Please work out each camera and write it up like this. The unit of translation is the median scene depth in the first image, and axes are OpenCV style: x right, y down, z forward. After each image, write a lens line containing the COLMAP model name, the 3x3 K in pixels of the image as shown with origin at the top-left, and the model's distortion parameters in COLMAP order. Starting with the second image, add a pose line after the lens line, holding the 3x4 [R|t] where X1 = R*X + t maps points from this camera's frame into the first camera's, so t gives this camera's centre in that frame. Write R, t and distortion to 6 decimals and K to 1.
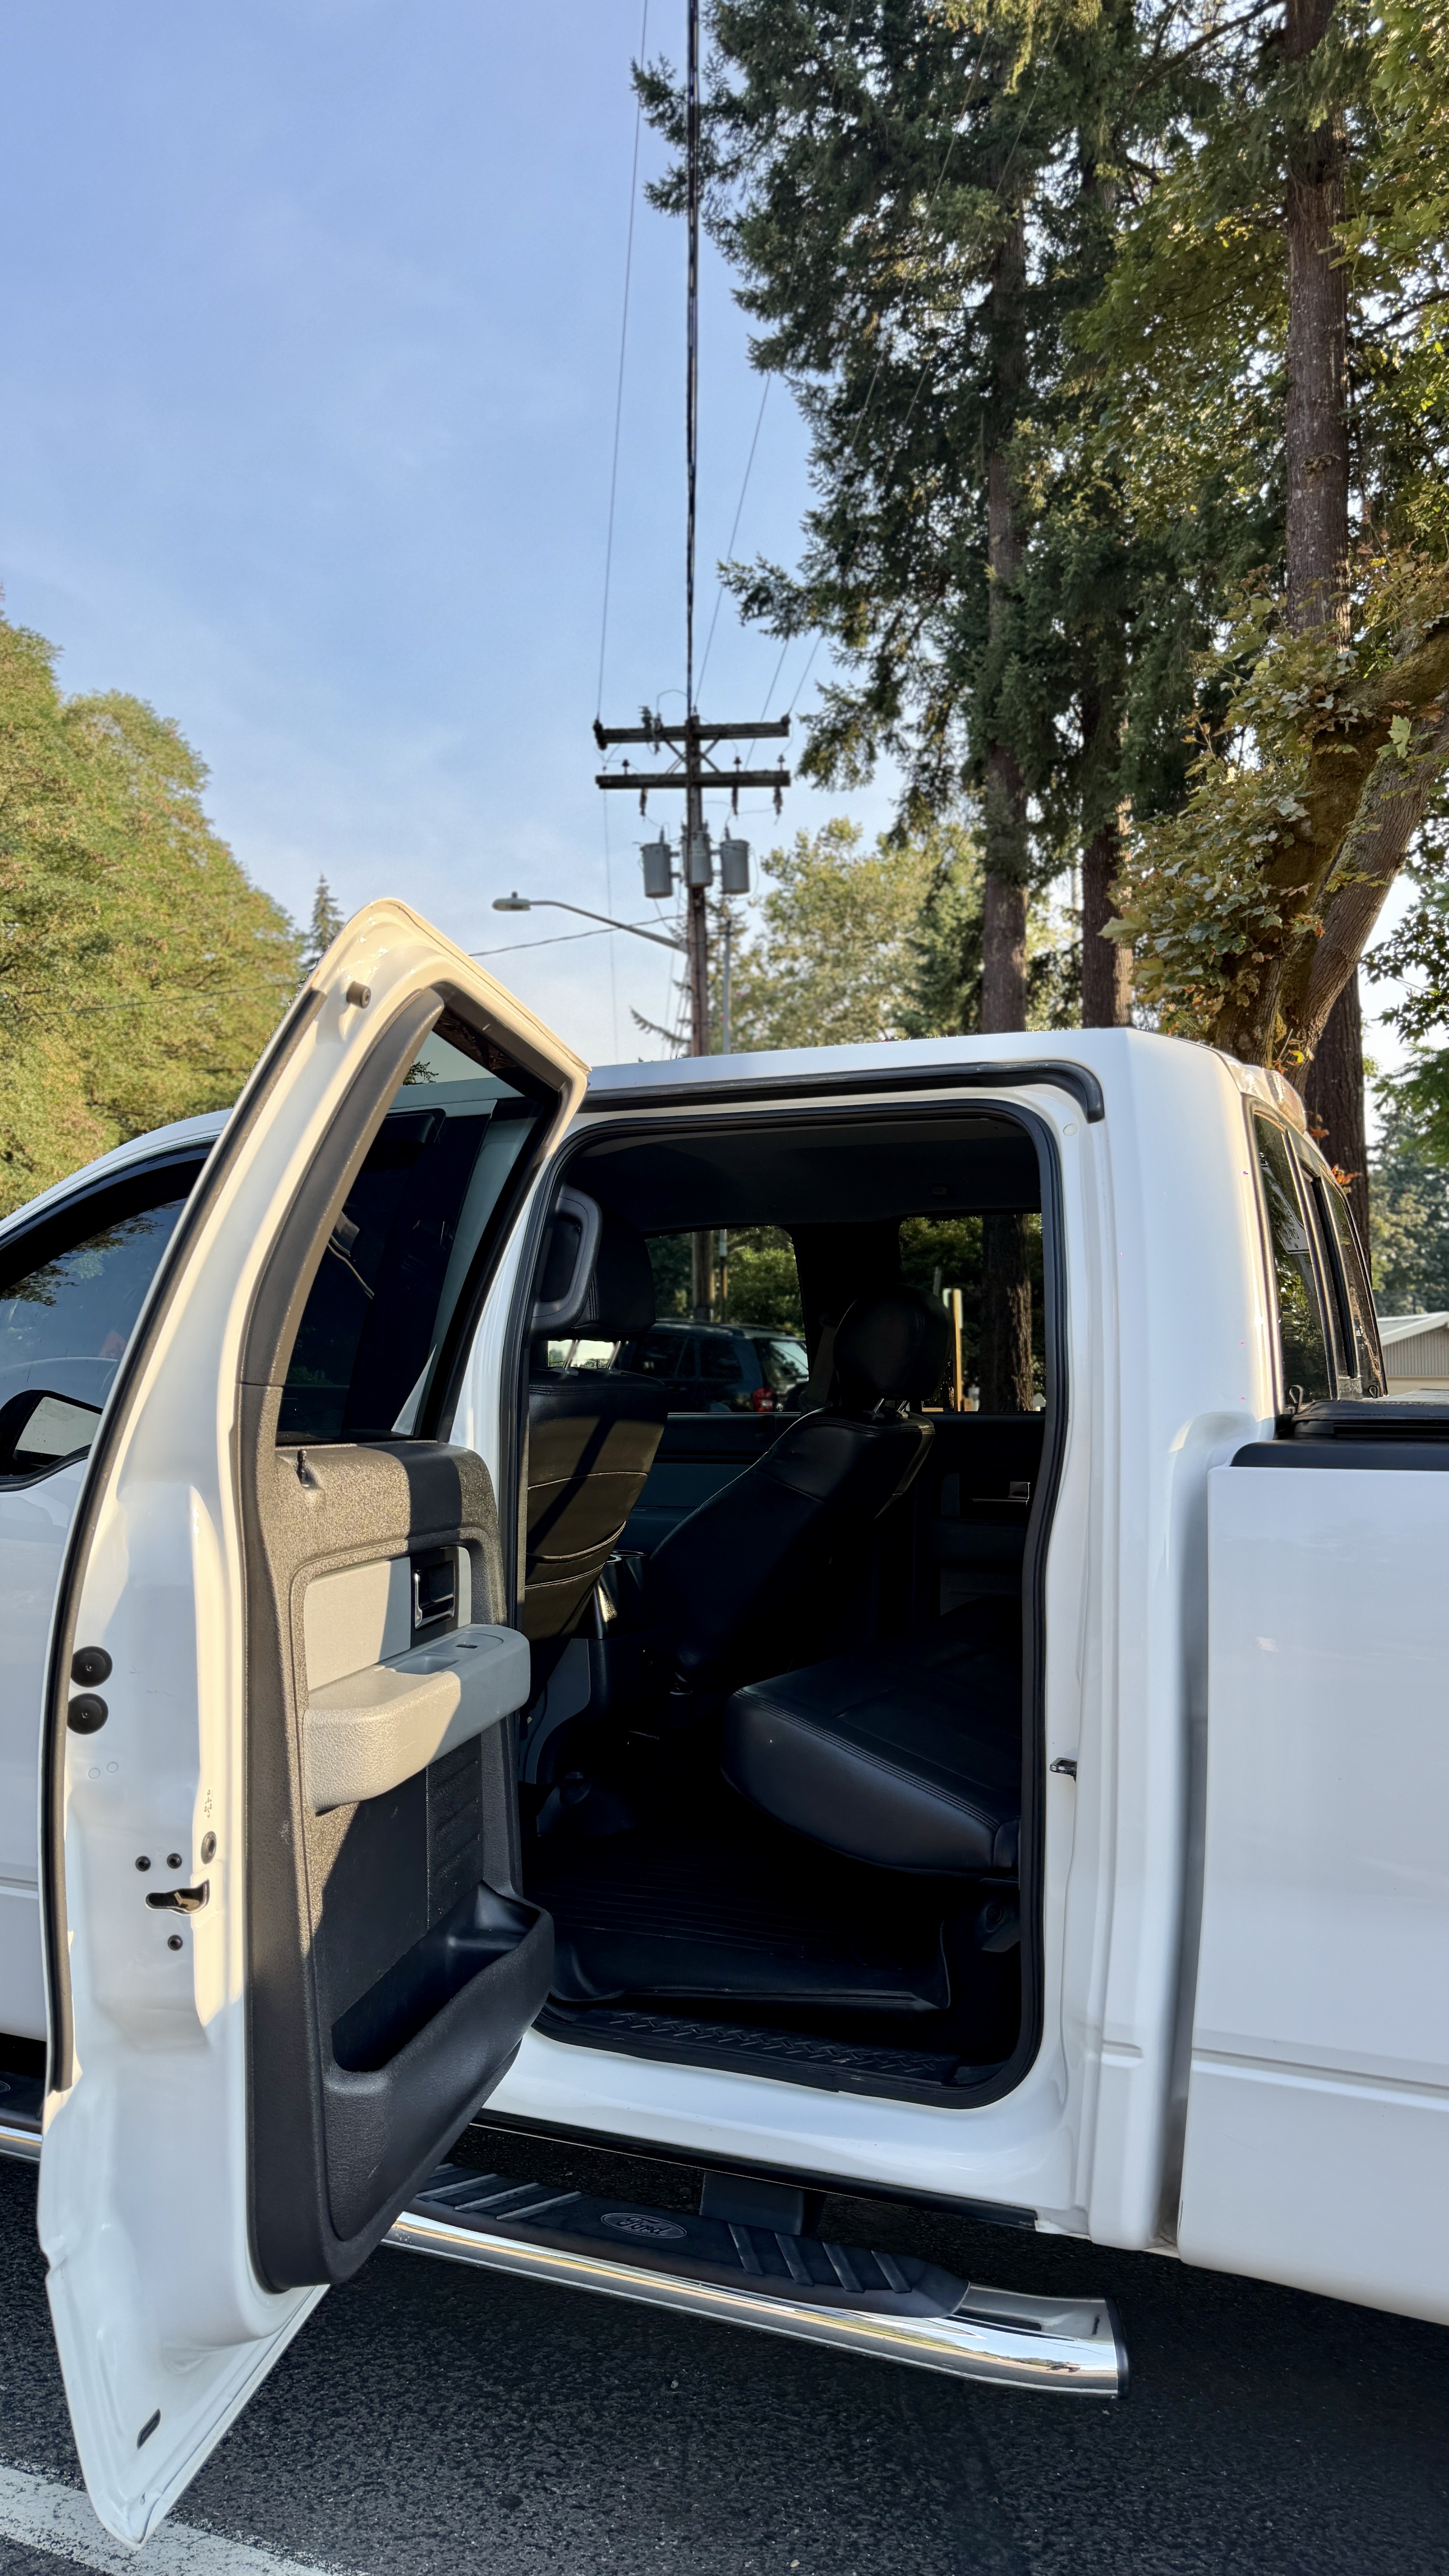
lens RADIAL K [[1864.2, 0, 687.3], [0, 1864.2, 1309.6], [0, 0, 1]] dist [0.127233, -0.275229]
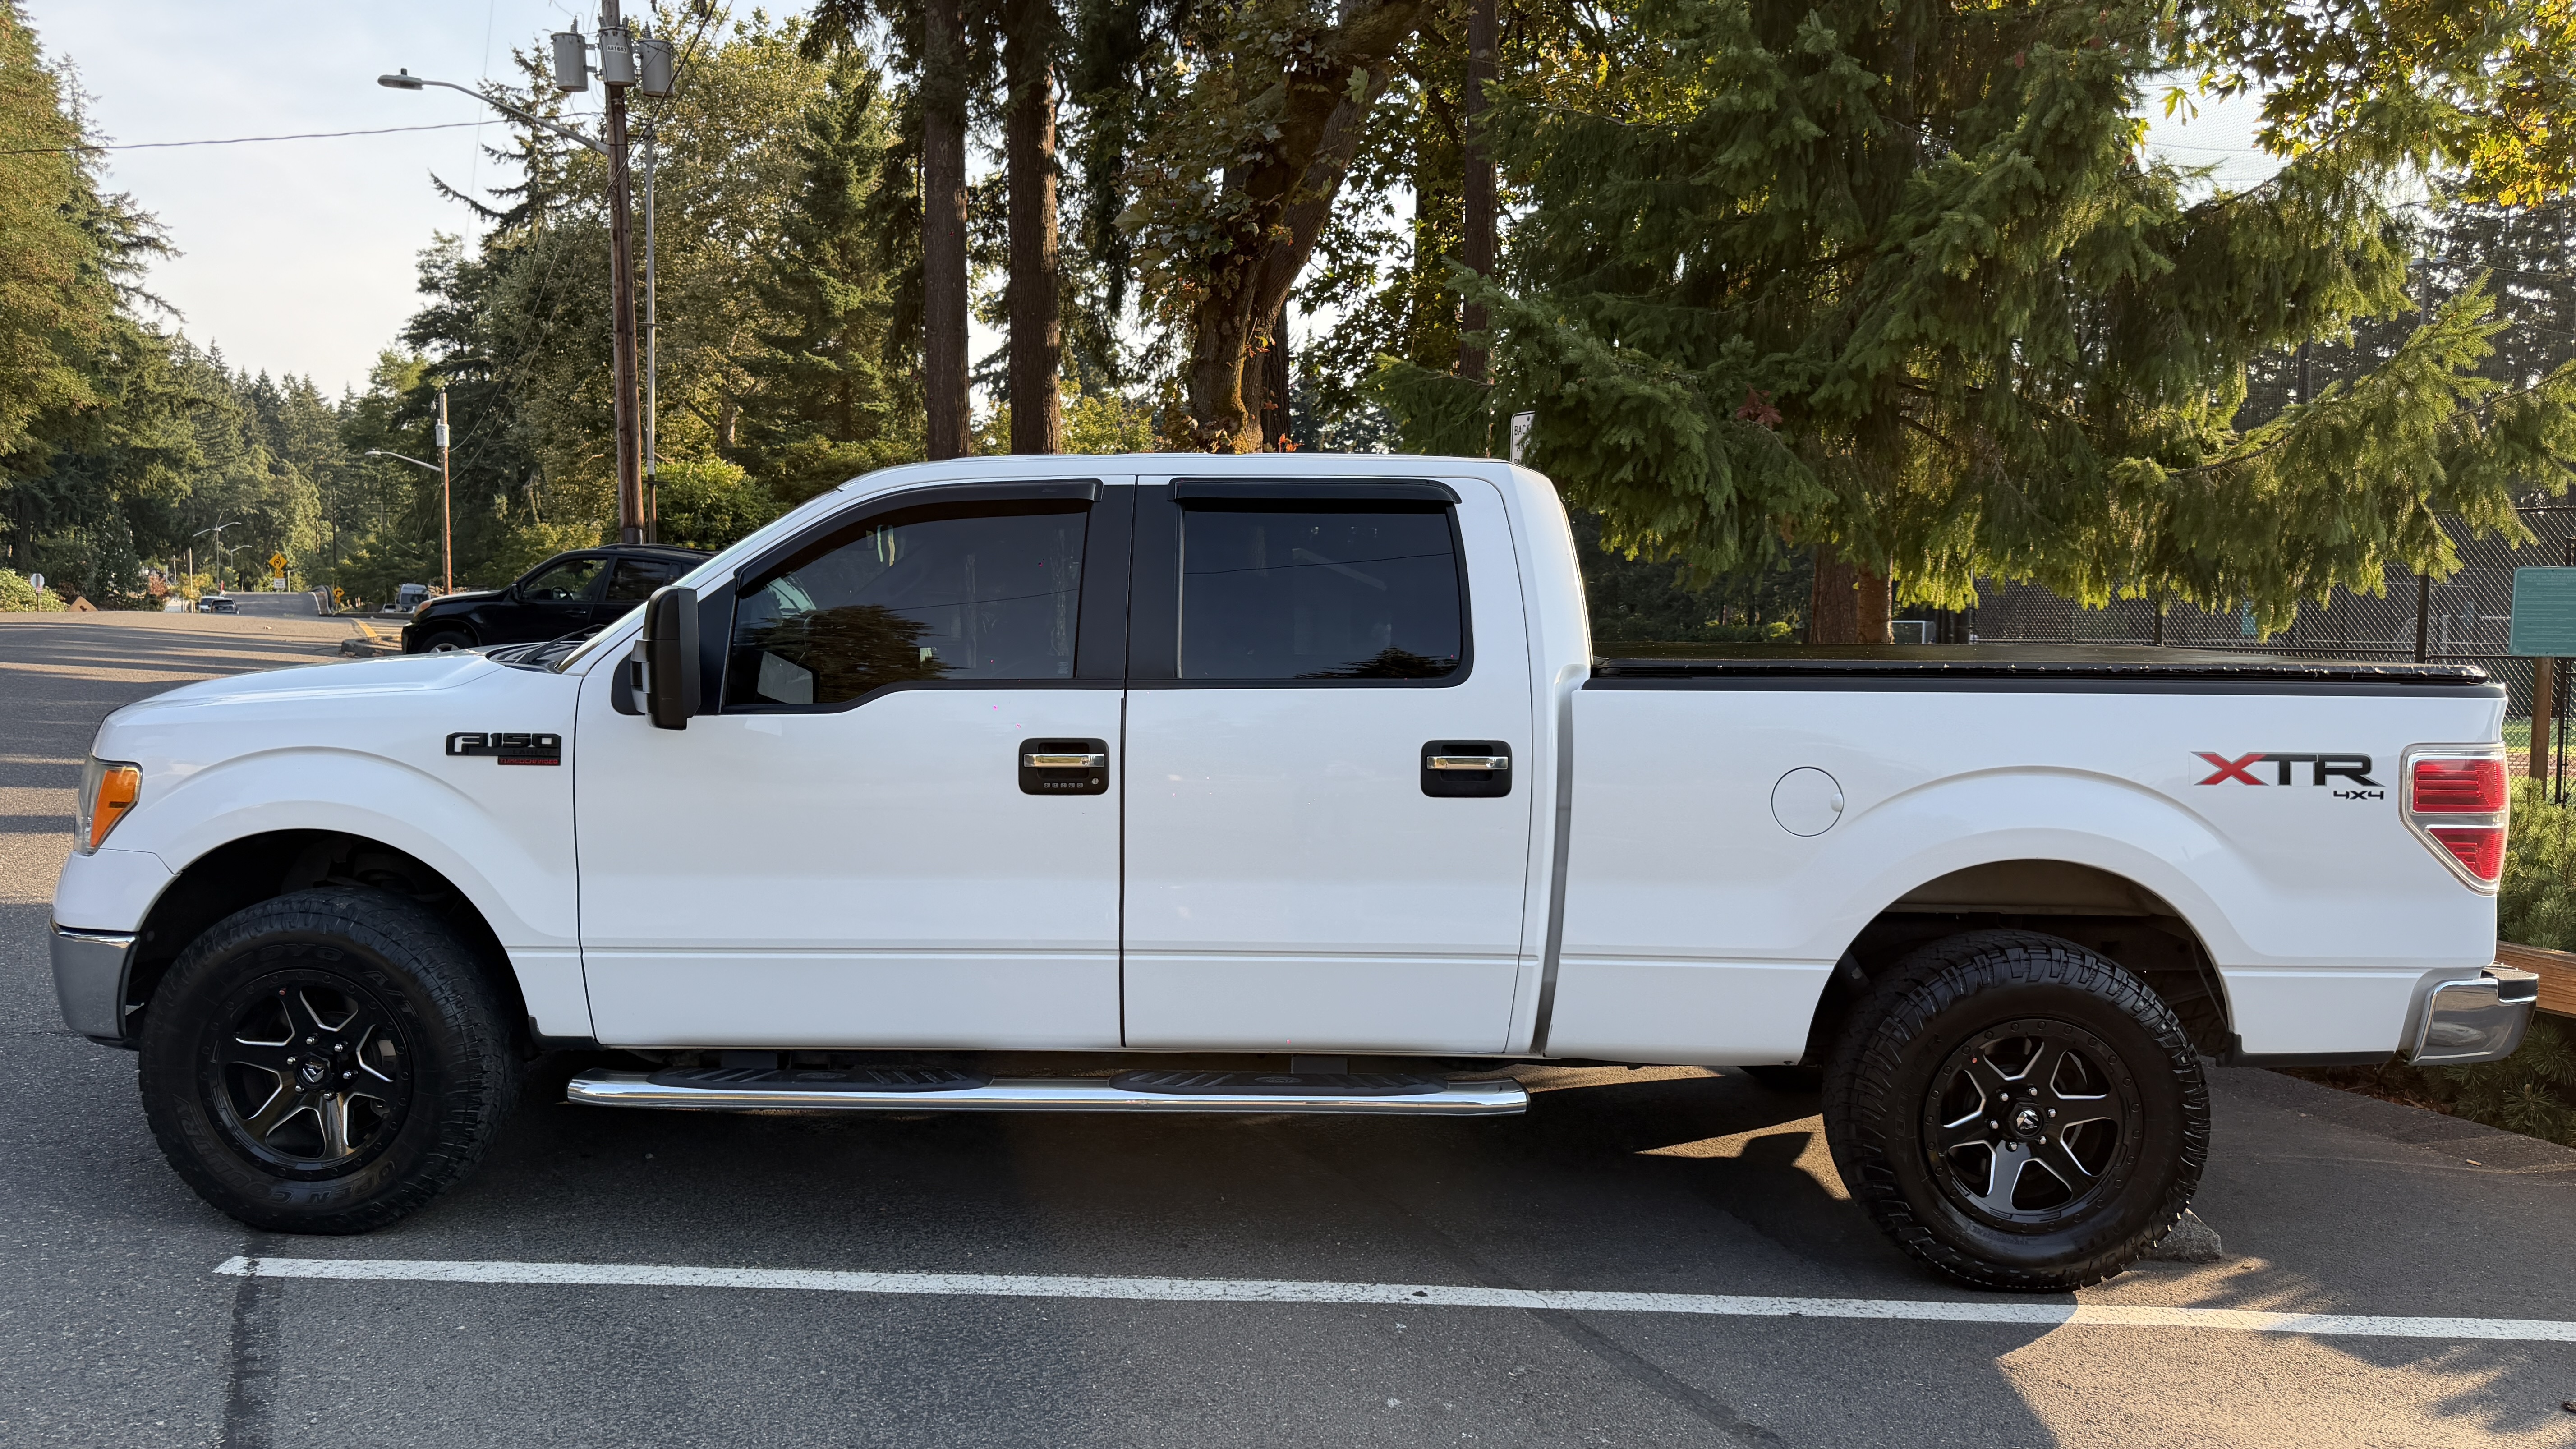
lens RADIAL K [[1905.6, 0, 1288.0], [0, 1905.6, 724.5], [0, 0, 1]] dist [0.245372, -0.649618]
pose [[0.918587, -0.014940, 0.394936, -0.075859], [-0.026198, 0.994786, 0.098567, -0.007273], [-0.394349, -0.100889, 0.913406, -0.074652]]
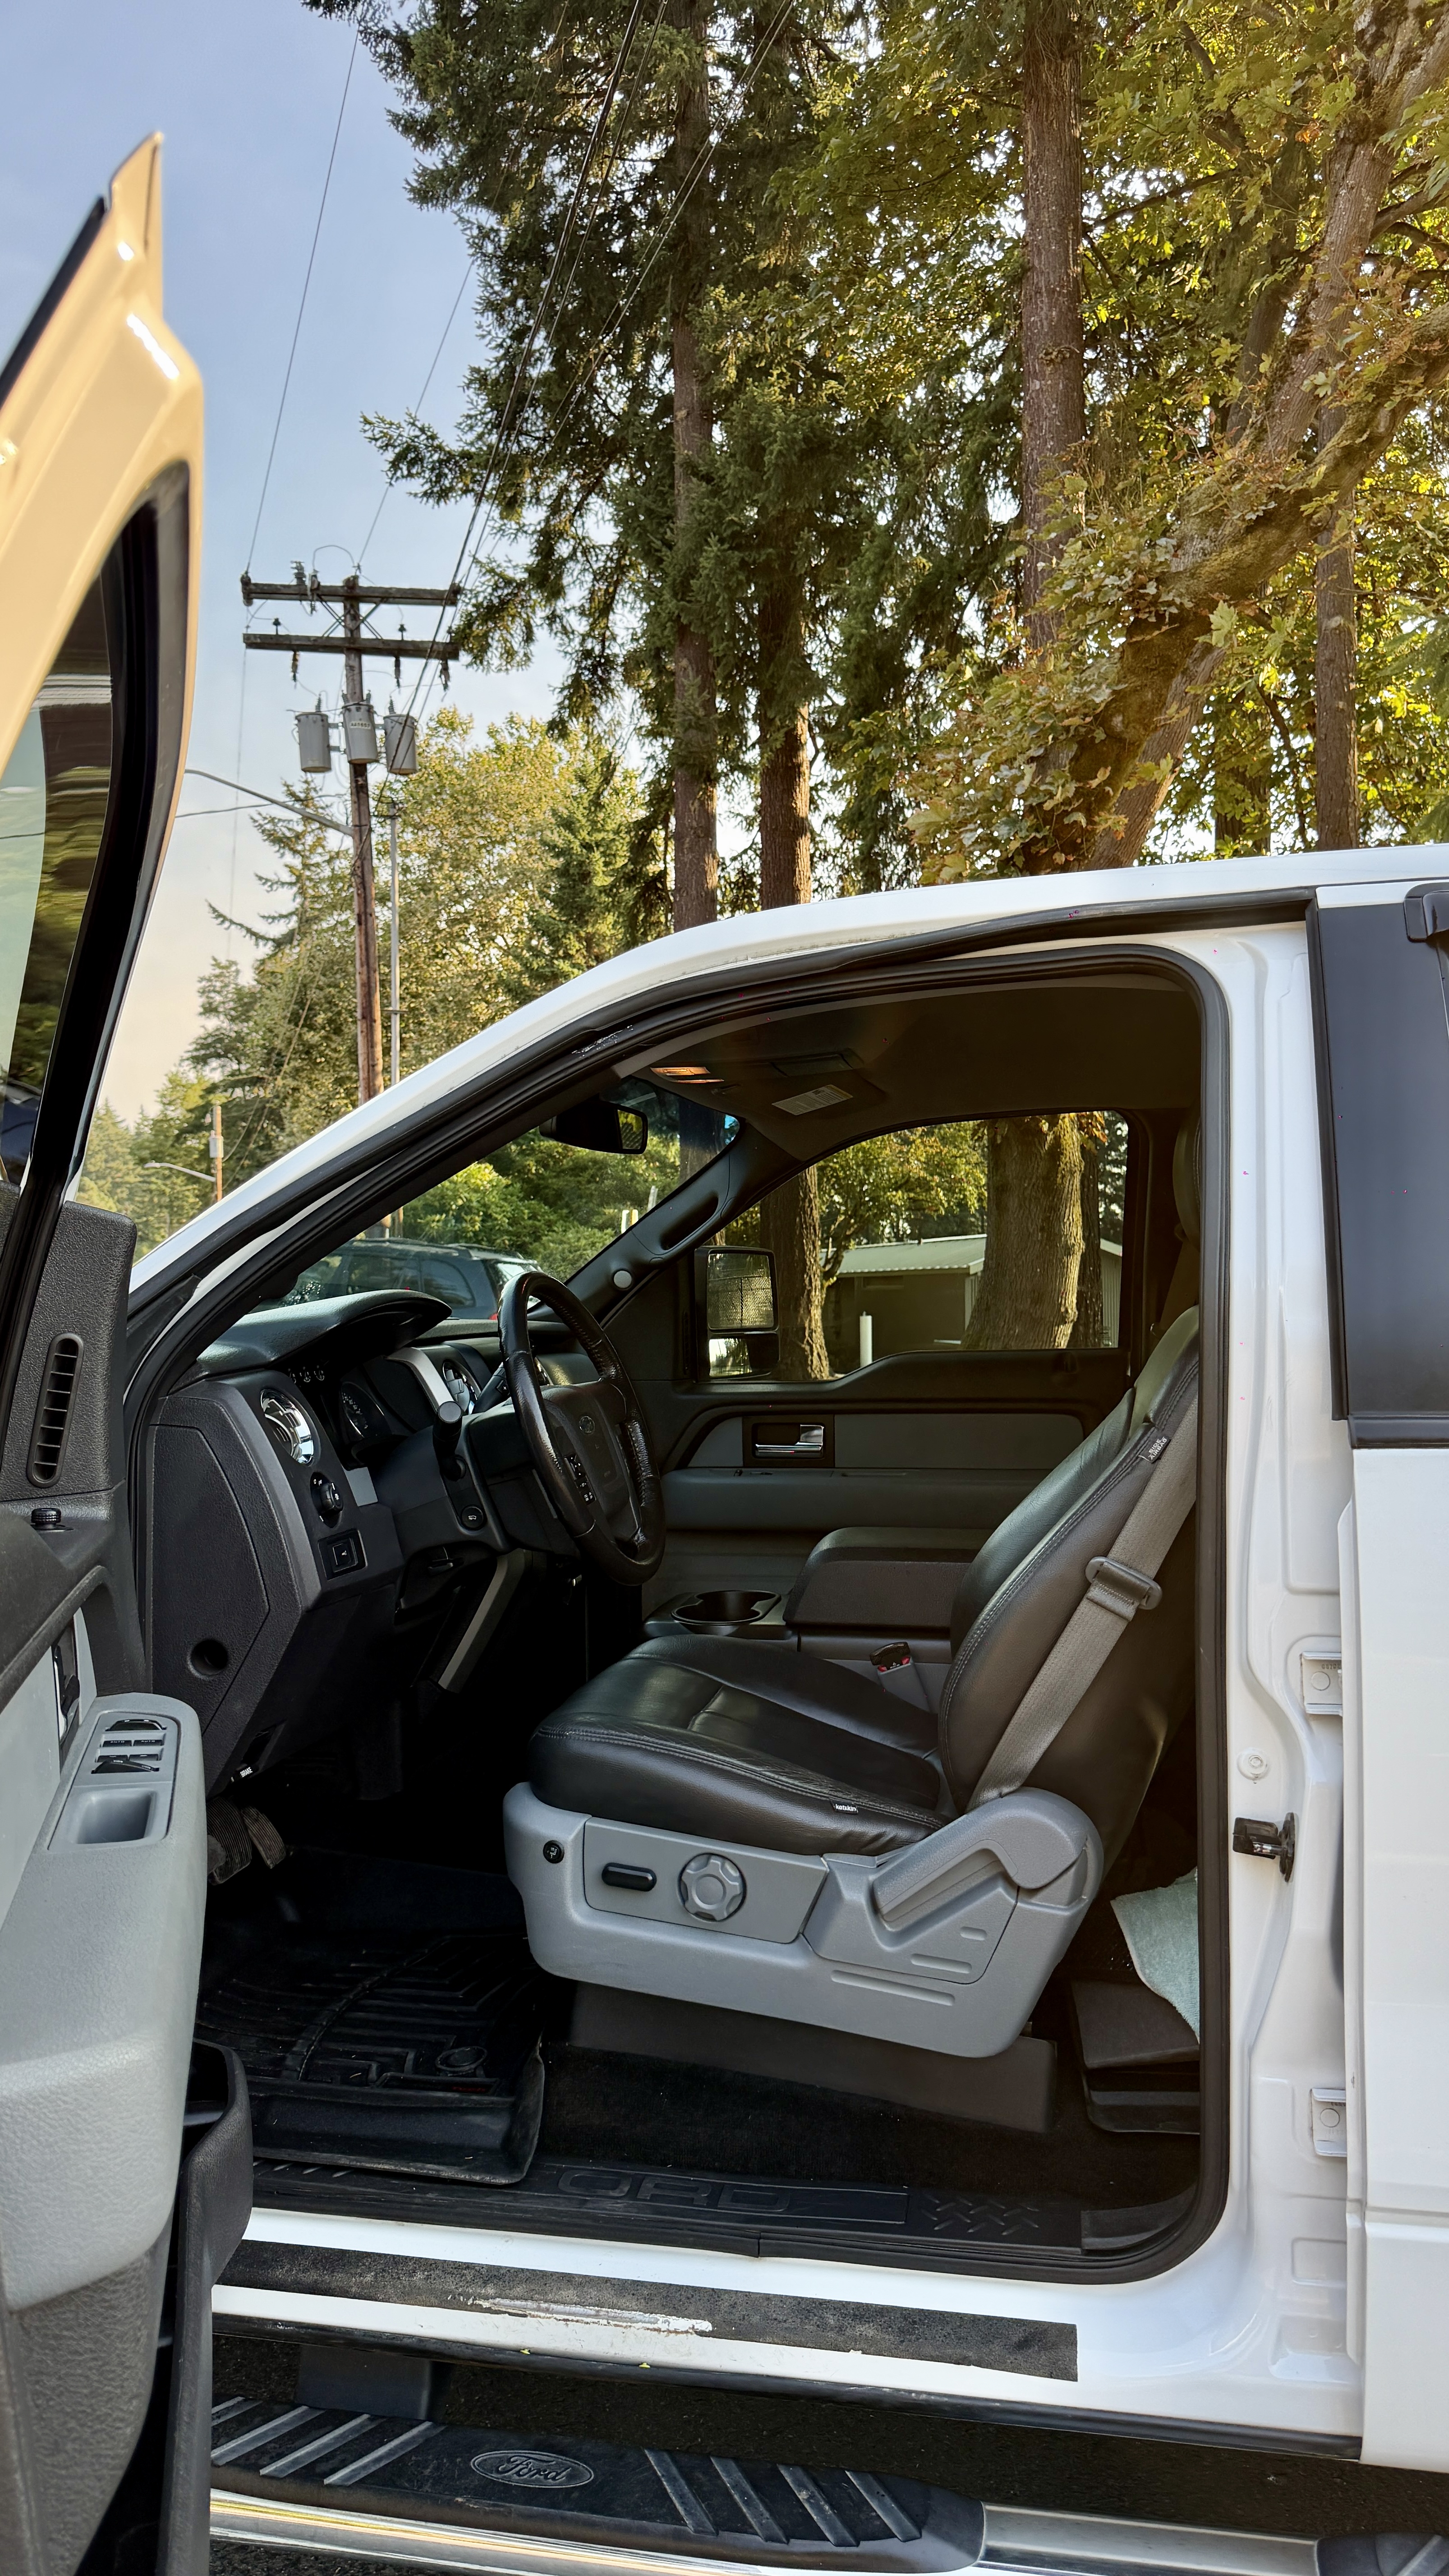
lens RADIAL K [[1878.1, 0, 678.0], [0, 1878.1, 1361.2], [0, 0, 1]] dist [-0.001923, -0.027339]
pose [[0.974007, -0.011610, 0.226219, -0.053447], [-0.004601, 0.997466, 0.071001, 0.001876], [-0.226470, -0.070196, 0.971485, 0.045909]]
